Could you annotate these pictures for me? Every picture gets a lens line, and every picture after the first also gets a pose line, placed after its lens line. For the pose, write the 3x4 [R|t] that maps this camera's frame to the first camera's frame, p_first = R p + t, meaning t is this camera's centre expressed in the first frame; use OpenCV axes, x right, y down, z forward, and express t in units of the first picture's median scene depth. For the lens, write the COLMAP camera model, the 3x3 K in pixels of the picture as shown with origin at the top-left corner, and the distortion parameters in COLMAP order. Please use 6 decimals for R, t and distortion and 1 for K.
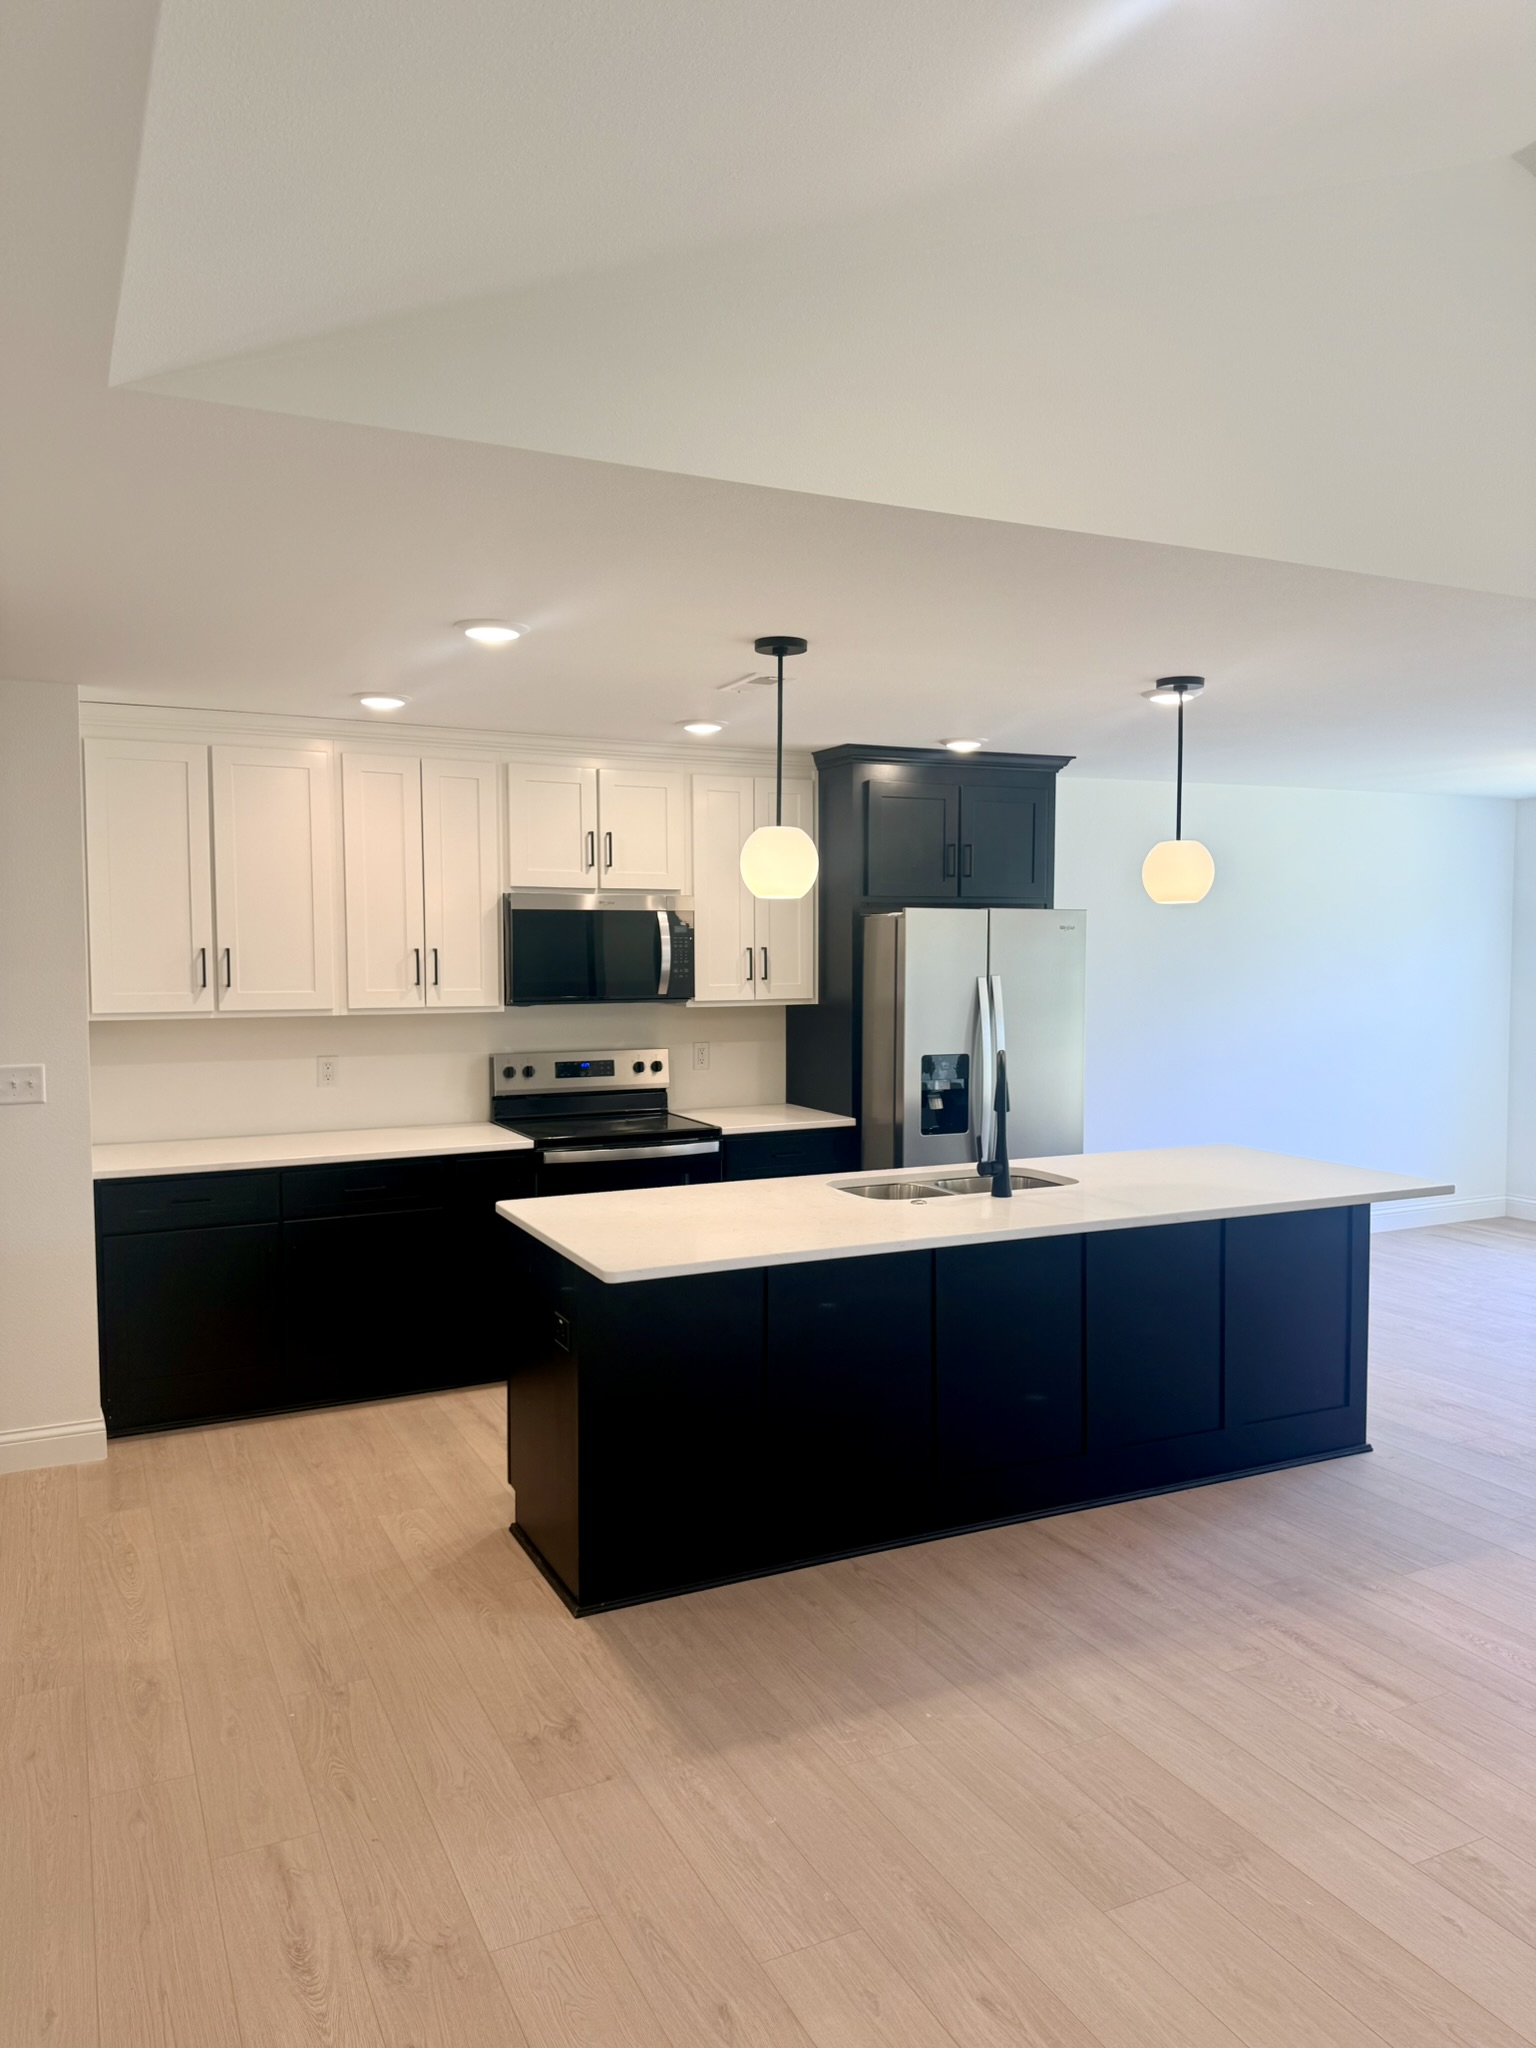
lens RADIAL K [[1454.1, 0, 768.5], [0, 1454.1, 1022.9], [0, 0, 1]] dist [0.079139, -0.066343]
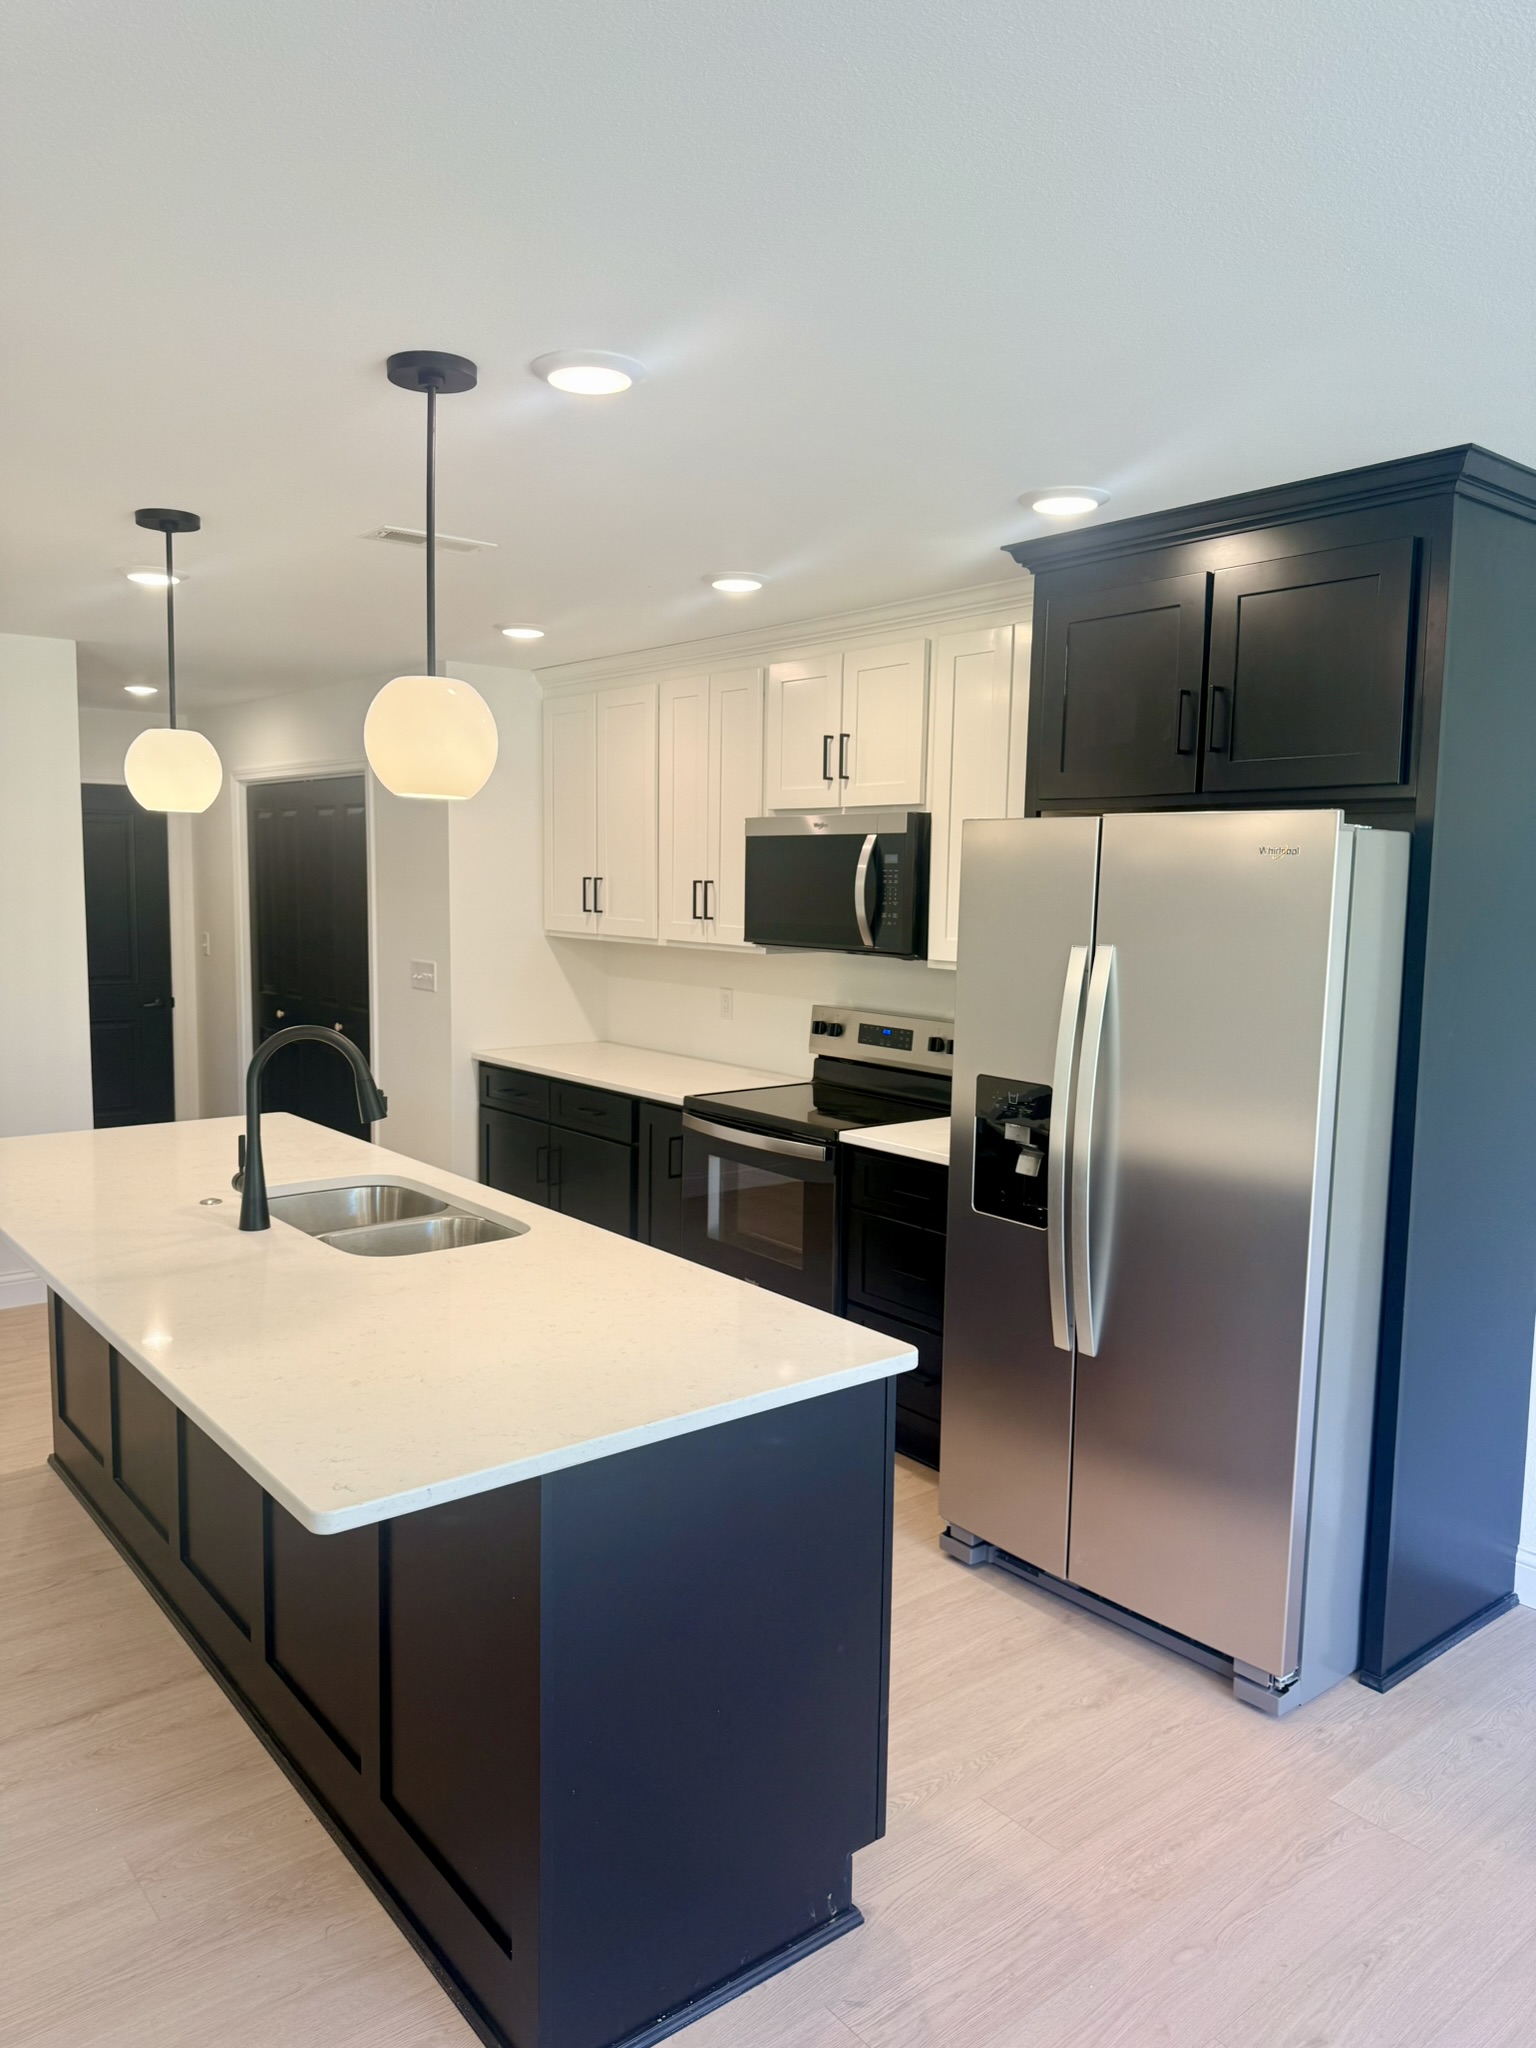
lens RADIAL K [[1454.1, 0, 776.3], [0, 1454.1, 1035.0], [0, 0, 1]] dist [0.079139, -0.066343]
pose [[0.209244, 0.109525, -0.971711, 0.748920], [-0.073510, 0.992658, 0.096056, -0.048898], [0.975097, 0.051331, 0.215758, 0.910294]]
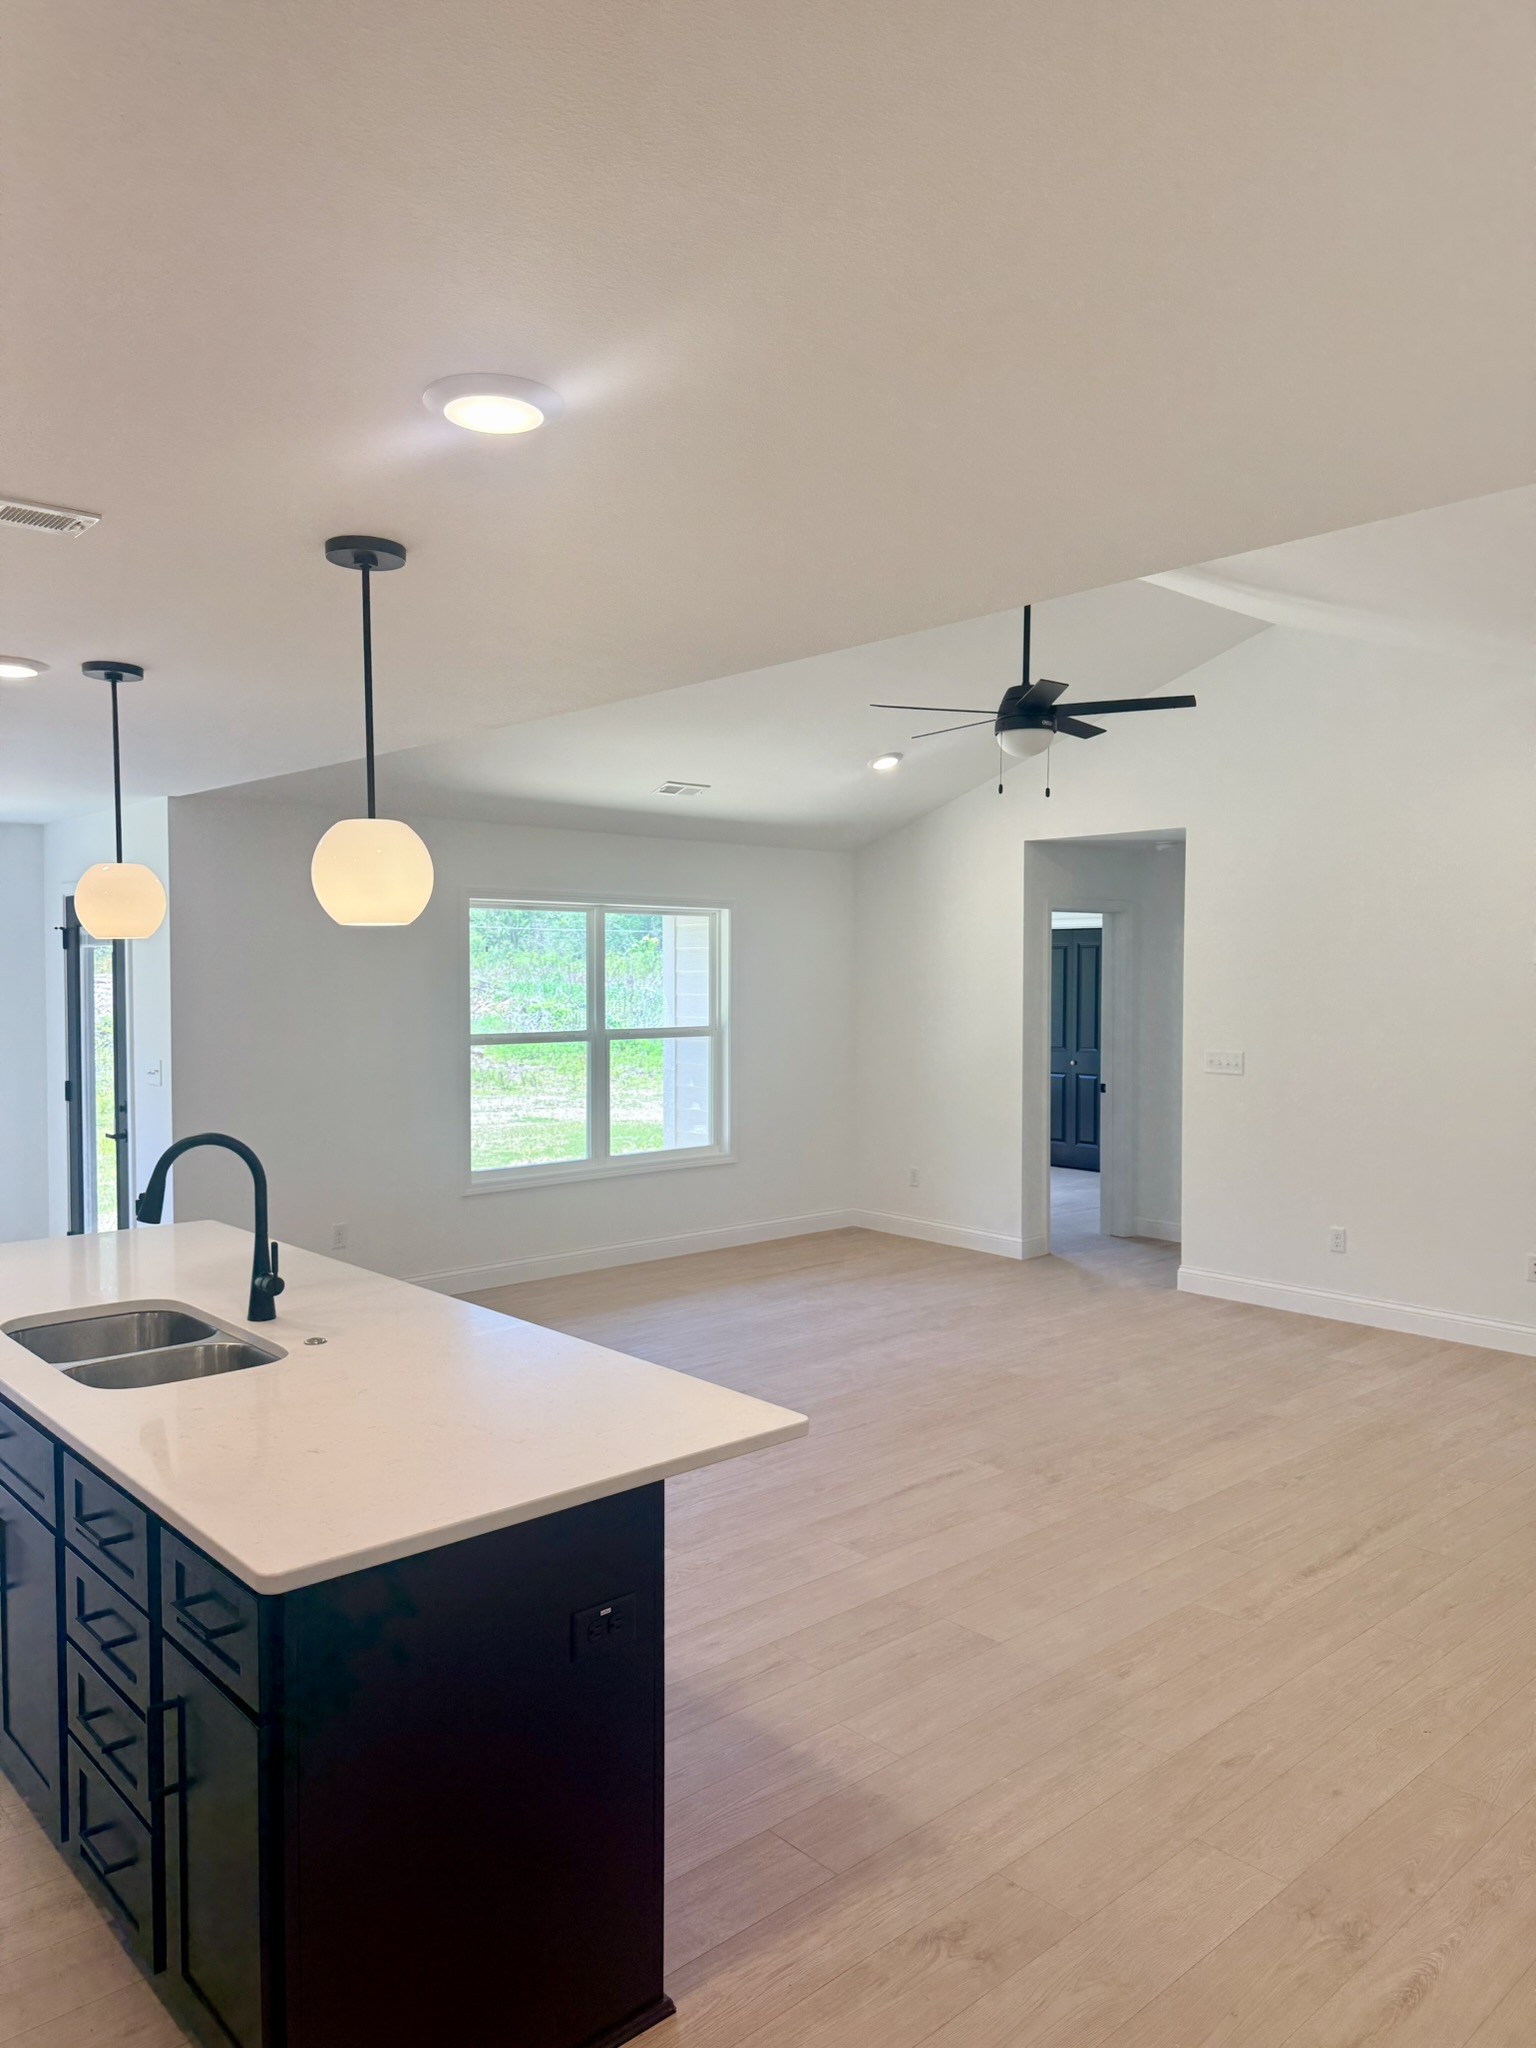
lens RADIAL K [[1454.1, 0, 750.8], [0, 1454.1, 1027.5], [0, 0, 1]] dist [0.079139, -0.066343]
pose [[-0.286802, -0.022599, 0.957723, -0.540626], [0.054108, 0.997744, 0.039747, -0.042686], [-0.956461, 0.063220, -0.284932, 0.794955]]
